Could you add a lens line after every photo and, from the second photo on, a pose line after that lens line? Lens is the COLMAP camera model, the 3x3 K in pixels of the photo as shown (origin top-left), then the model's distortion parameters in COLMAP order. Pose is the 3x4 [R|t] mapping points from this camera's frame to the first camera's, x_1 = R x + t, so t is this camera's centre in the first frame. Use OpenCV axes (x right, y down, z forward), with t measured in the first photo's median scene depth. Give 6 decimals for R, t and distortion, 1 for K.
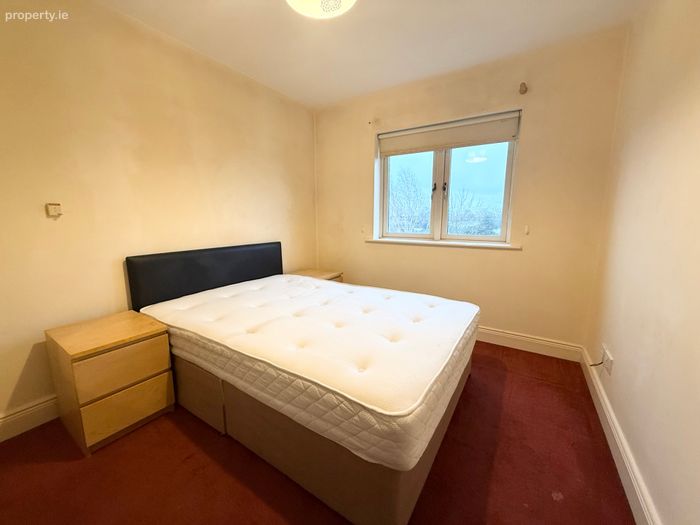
lens RADIAL K [[279.4, 0, 348.0], [0, 279.4, 262.1], [0, 0, 1]] dist [-0.000562, -0.000070]
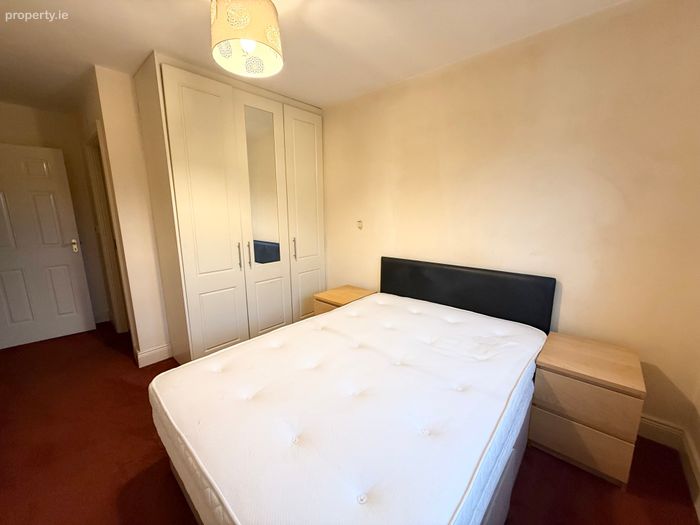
lens RADIAL K [[279.4, 0, 348.0], [0, 279.4, 262.1], [0, 0, 1]] dist [-0.000562, -0.000070]
pose [[-0.170790, 0.180685, -0.968599, 0.648269], [-0.153447, 0.966170, 0.207289, -0.258899], [0.973286, 0.184032, -0.137287, 0.999229]]
